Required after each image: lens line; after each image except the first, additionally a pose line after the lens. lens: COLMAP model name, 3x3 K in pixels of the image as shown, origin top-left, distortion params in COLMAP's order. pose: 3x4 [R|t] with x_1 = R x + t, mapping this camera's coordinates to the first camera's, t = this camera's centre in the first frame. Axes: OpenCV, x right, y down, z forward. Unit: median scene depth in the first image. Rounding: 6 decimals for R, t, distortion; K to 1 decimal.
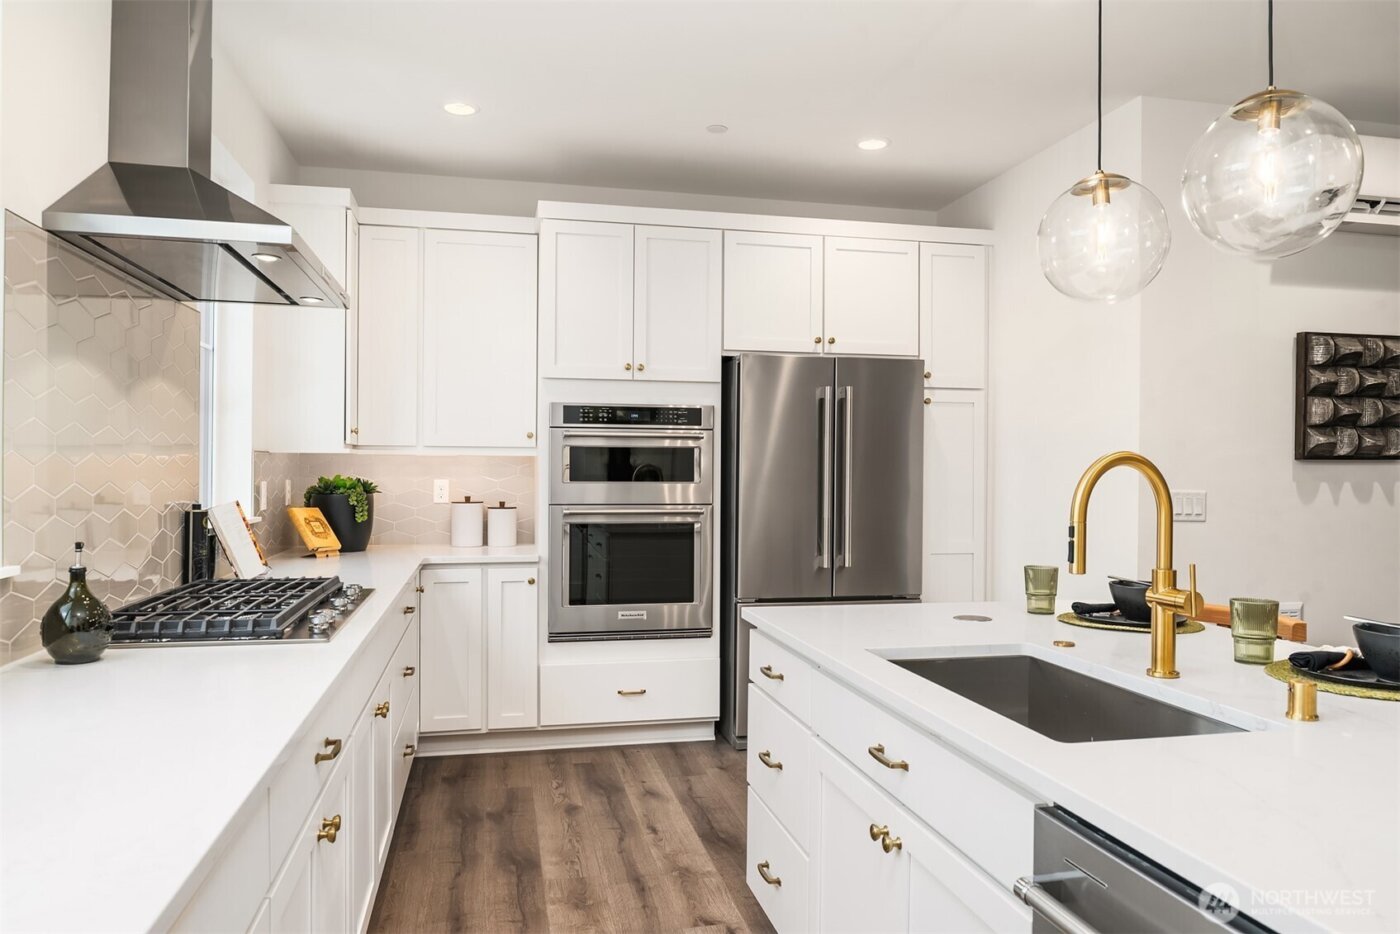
lens RADIAL K [[959.5, 0, 699.6], [0, 959.5, 460.9], [0, 0, 1]] dist [0.000783, -0.021499]
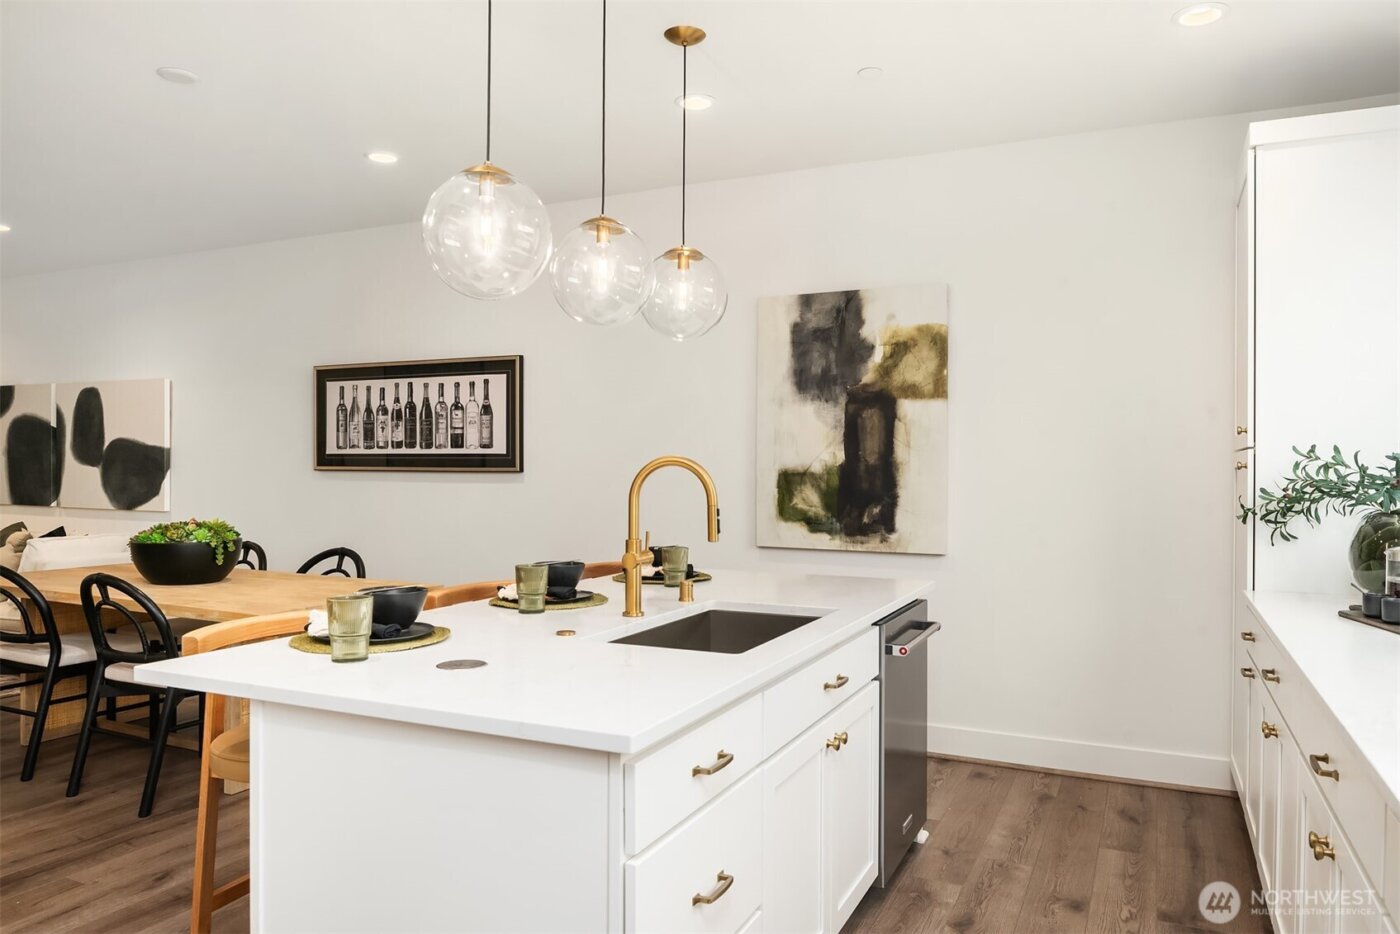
lens RADIAL K [[959.5, 0, 697.0], [0, 959.5, 465.7], [0, 0, 1]] dist [0.000783, -0.021499]
pose [[-0.791192, -0.008787, 0.611505, -0.185093], [-0.017768, 0.999805, -0.008623, 0.006231], [-0.611310, -0.017688, -0.791194, 0.866451]]
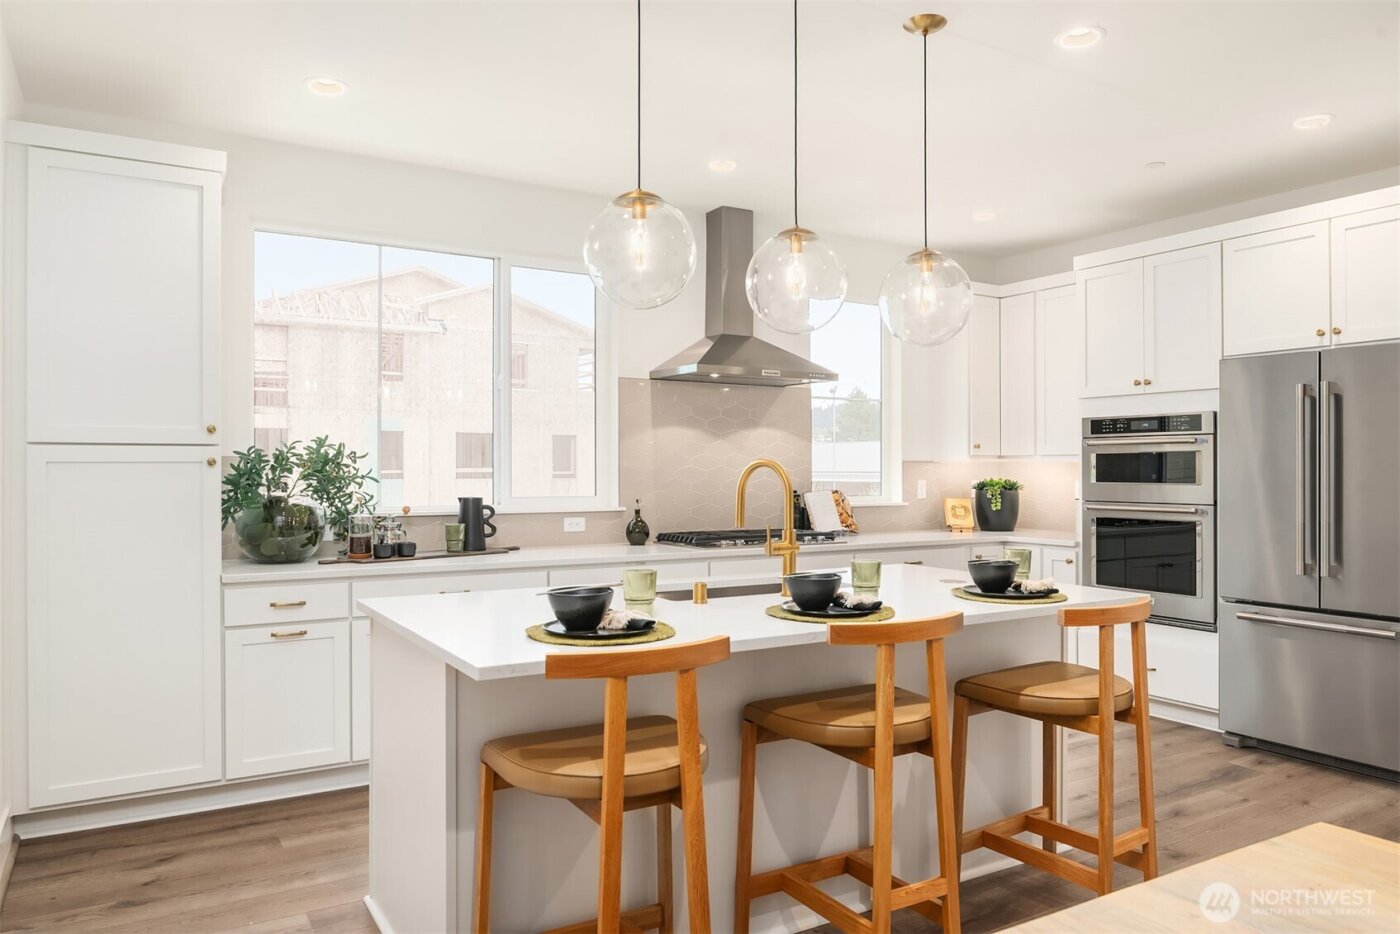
lens RADIAL K [[959.5, 0, 707.4], [0, 959.5, 462.3], [0, 0, 1]] dist [0.000783, -0.021499]
pose [[0.325971, -0.013536, -0.945283, 0.840543], [0.008612, 0.999899, -0.011349, 0.005798], [0.945340, -0.004441, 0.326055, 0.138575]]
